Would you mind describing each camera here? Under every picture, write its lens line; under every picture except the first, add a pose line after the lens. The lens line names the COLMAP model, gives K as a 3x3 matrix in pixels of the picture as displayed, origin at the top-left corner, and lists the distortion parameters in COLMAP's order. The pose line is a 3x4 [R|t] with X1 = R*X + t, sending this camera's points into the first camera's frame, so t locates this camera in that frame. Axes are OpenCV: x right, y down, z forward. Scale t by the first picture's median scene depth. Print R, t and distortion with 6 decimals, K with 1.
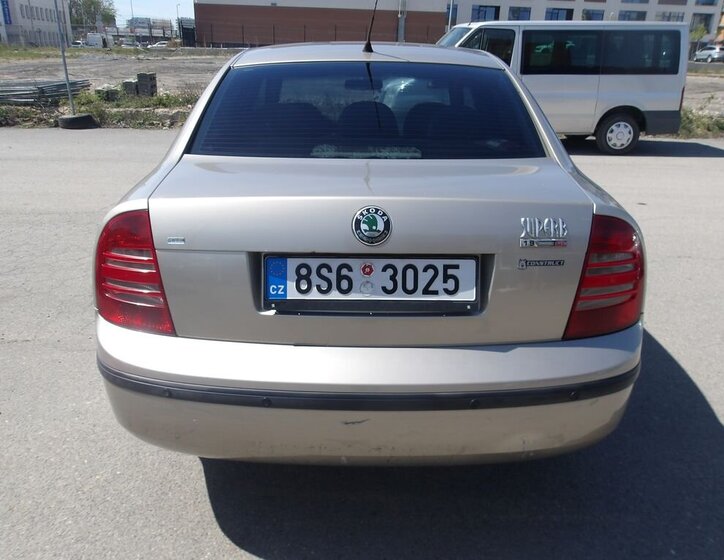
lens RADIAL K [[629.2, 0, 362.8], [0, 629.2, 269.9], [0, 0, 1]] dist [-0.001838, 0.018328]
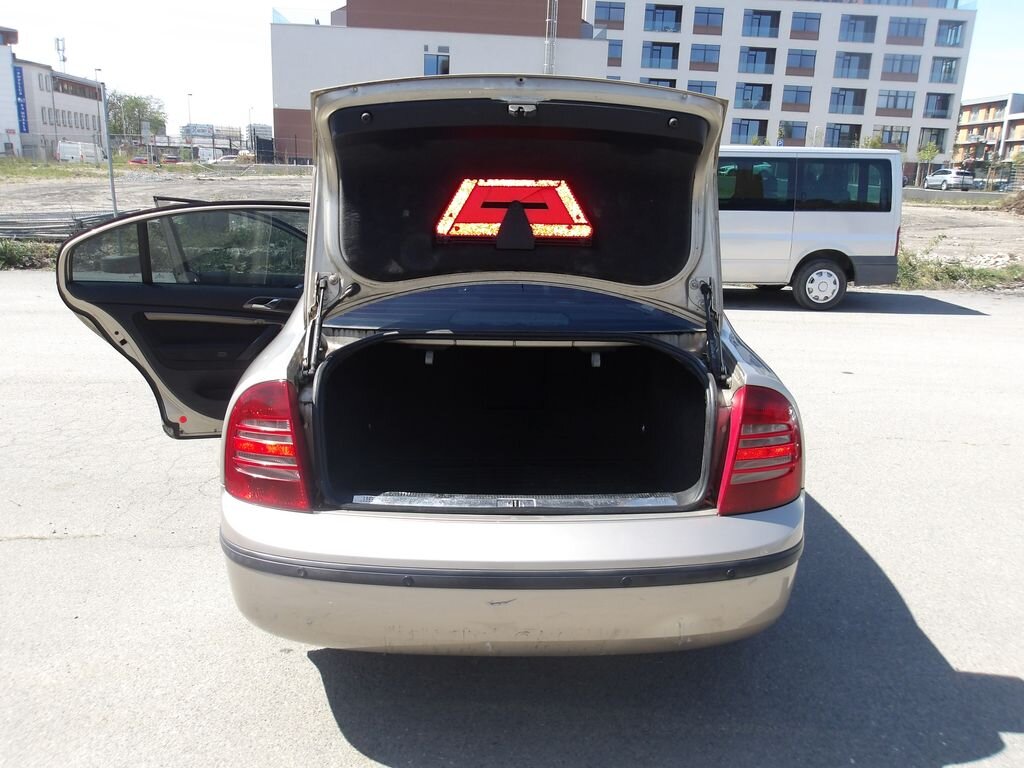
lens RADIAL K [[848.8, 0, 513.1], [0, 848.8, 380.6], [0, 0, 1]] dist [0.002942, 0.012130]
pose [[0.999735, 0.003464, 0.022752, -0.016738], [-0.001342, 0.995704, -0.092588, 0.016951], [-0.022975, 0.092533, 0.995445, -0.199994]]
